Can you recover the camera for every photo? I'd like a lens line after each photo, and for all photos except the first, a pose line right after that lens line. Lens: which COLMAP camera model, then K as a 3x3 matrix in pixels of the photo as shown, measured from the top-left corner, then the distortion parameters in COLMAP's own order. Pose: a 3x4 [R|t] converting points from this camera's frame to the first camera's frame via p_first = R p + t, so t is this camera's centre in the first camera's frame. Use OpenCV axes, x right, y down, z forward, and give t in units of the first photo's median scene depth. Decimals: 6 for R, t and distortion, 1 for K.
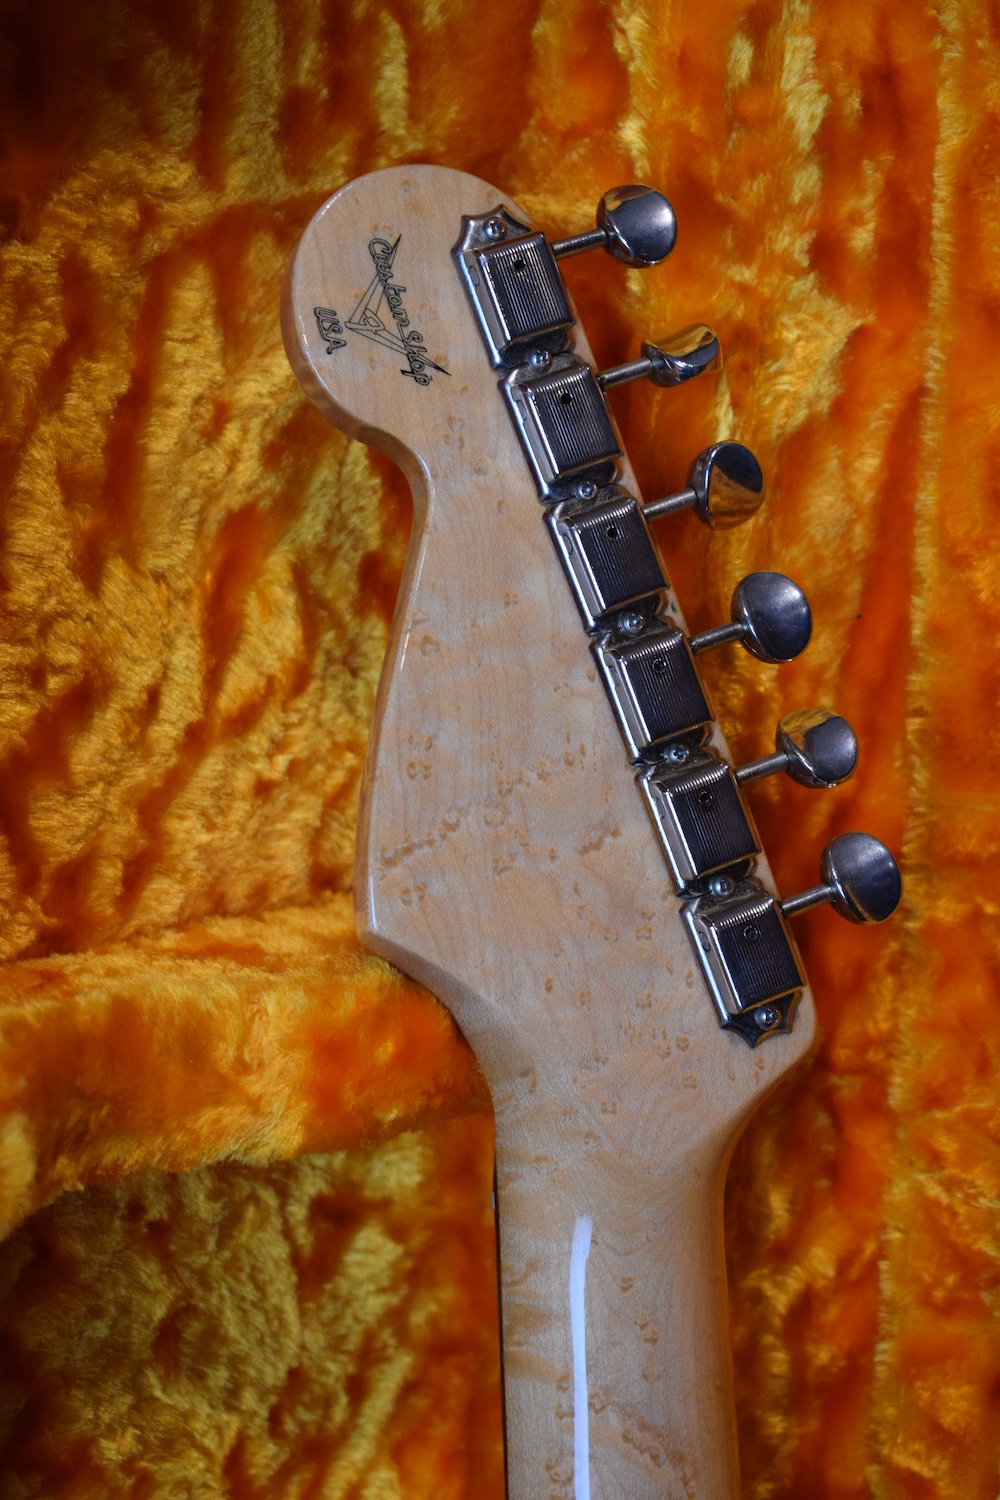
lens RADIAL K [[2779.2, 0, 495.8], [0, 2779.2, 743.2], [0, 0, 1]] dist [0.016489, -0.152176]
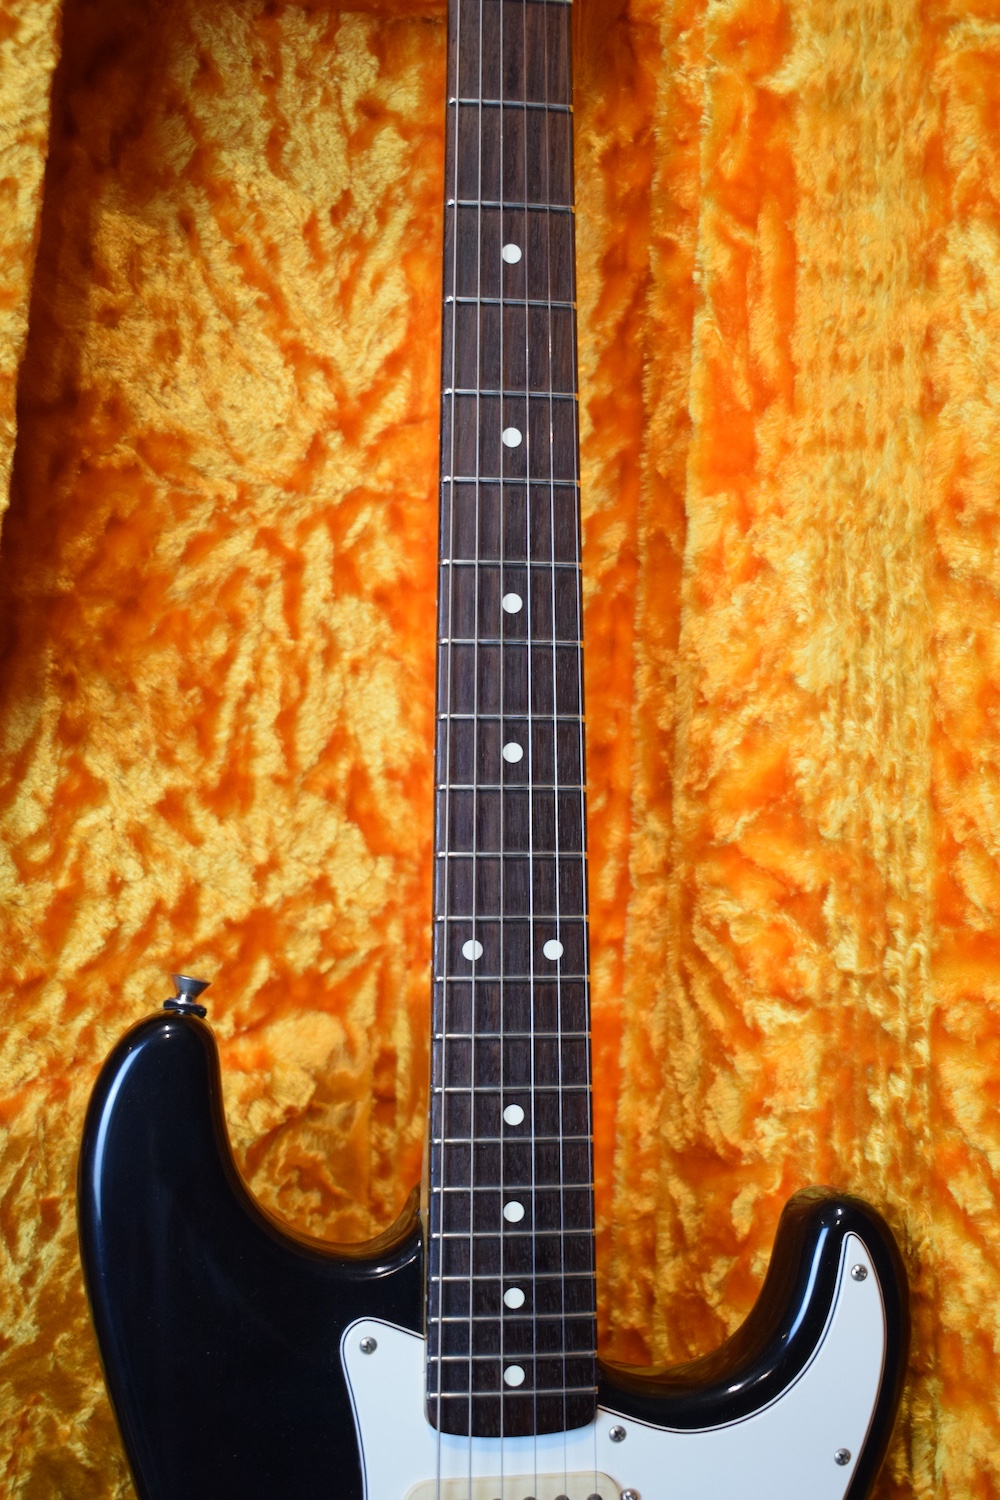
lens RADIAL K [[2166.2, 0, 500.9], [0, 2166.2, 757.5], [0, 0, 1]] dist [-0.039699, 0.050993]
pose [[0.992811, 0.025196, -0.117008, 0.225462], [-0.021584, 0.999254, 0.032031, 0.589255], [0.117728, -0.029275, 0.992614, -0.483840]]
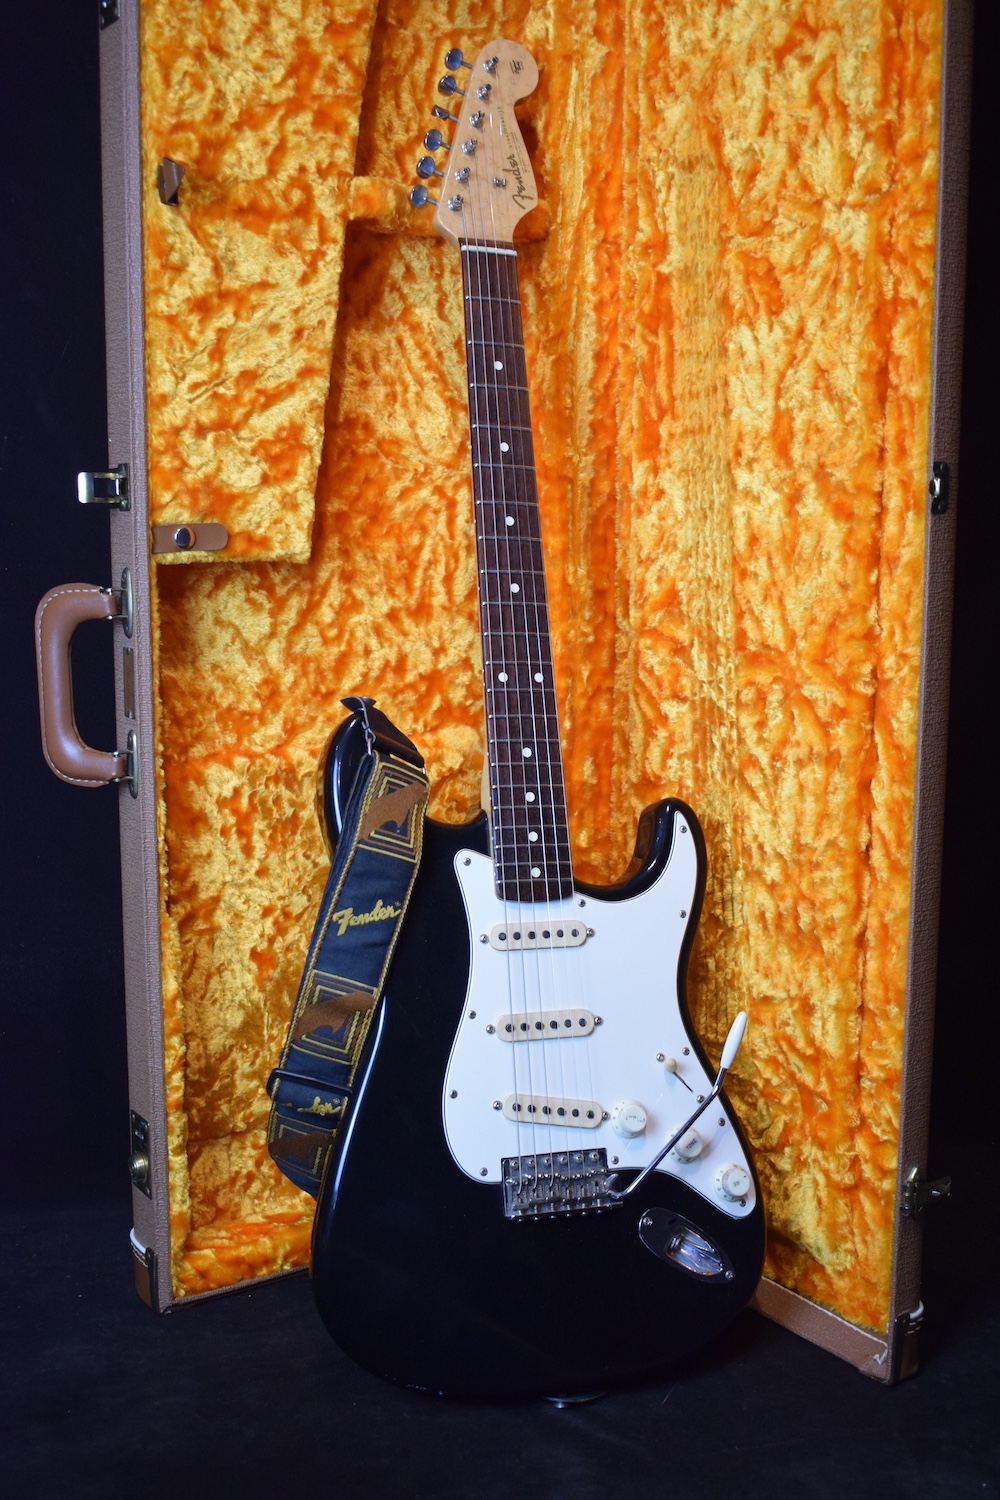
lens RADIAL K [[1684.6, 0, 499.2], [0, 1684.6, 754.9], [0, 0, 1]] dist [-0.058092, -0.015586]
pose [[0.968699, 0.021431, -0.247310, 0.599446], [-0.020470, 0.999770, 0.006460, 0.866413], [0.247392, -0.001196, 0.968915, -1.400089]]
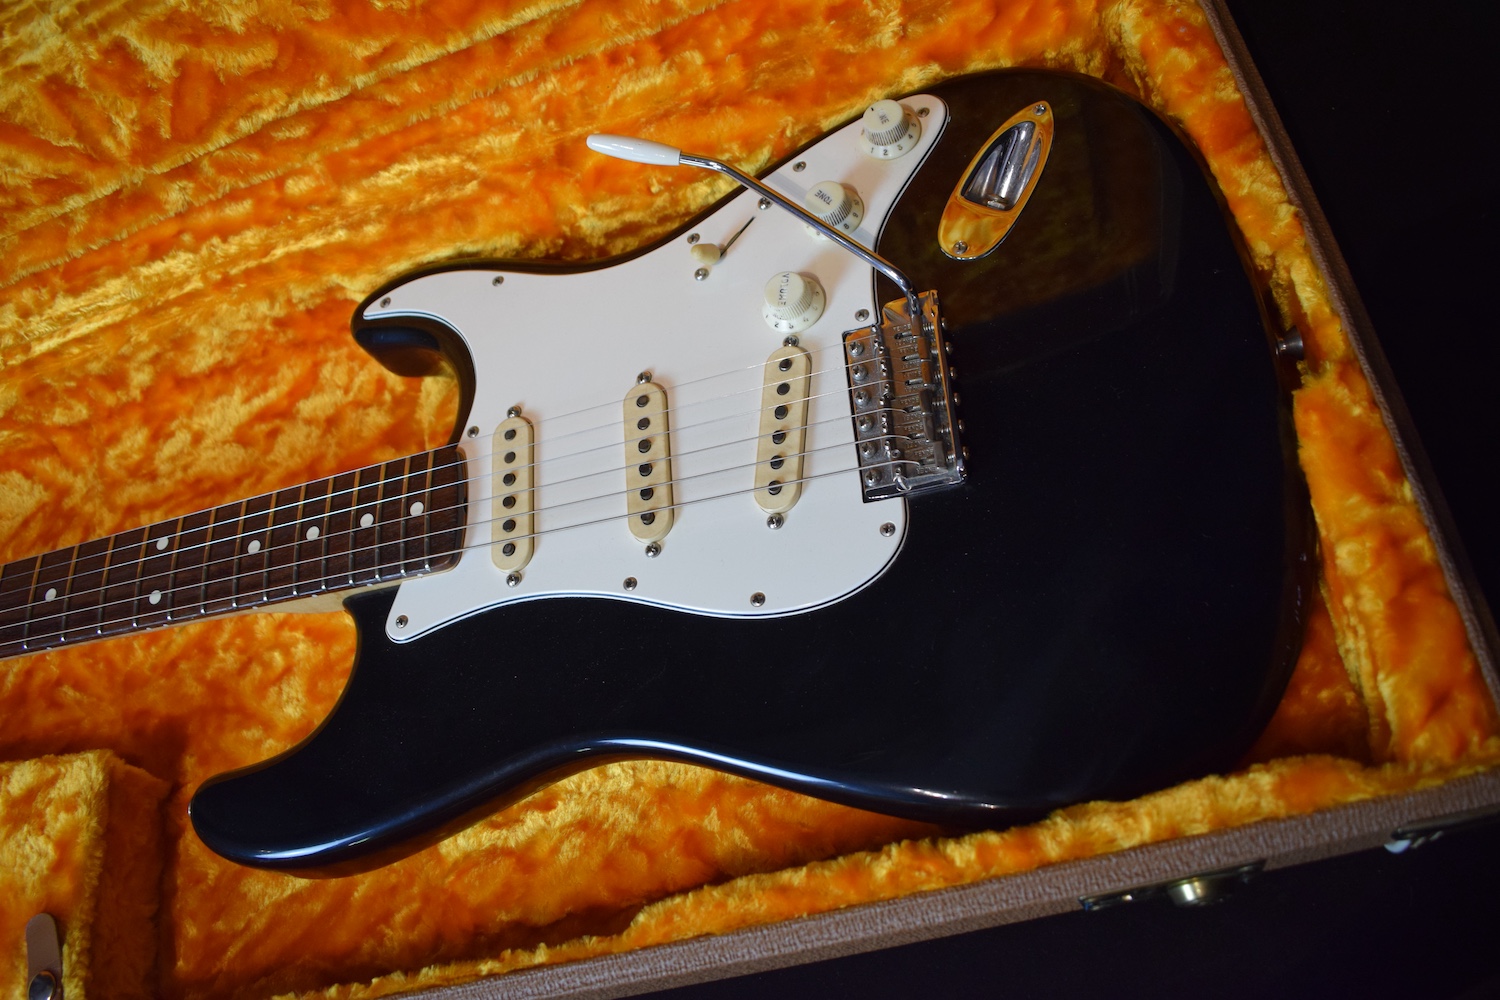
lens RADIAL K [[1291.0, 0, 750.0], [0, 1291.0, 500.0], [0, 0, 1]] dist [-0.091699, 0.014532]
pose [[-0.124051, -0.975930, 0.179365, -0.118083], [0.971334, -0.156374, -0.179044, 1.443425], [0.202782, 0.152013, 0.967353, -0.127853]]
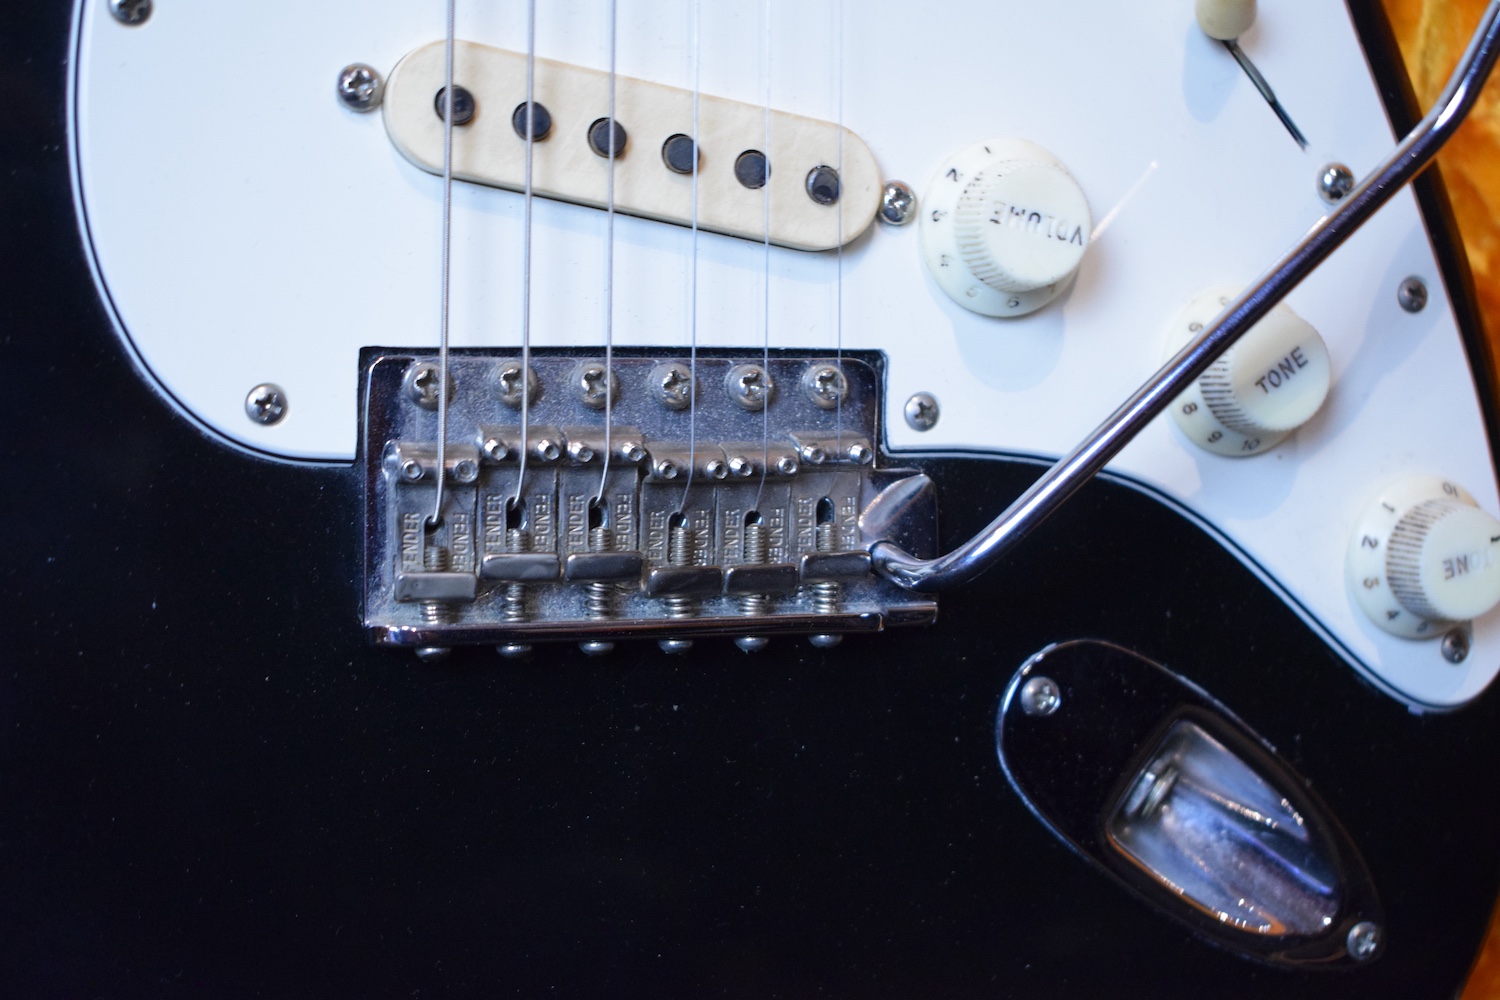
lens RADIAL K [[2296.0, 0, 750.3], [0, 2296.0, 521.3], [0, 0, 1]] dist [-0.026192, -0.008011]
pose [[0.998037, 0.046117, 0.042363, 0.108074], [-0.053229, 0.981106, 0.186006, 1.288258], [-0.032984, -0.187896, 0.981635, 0.179321]]
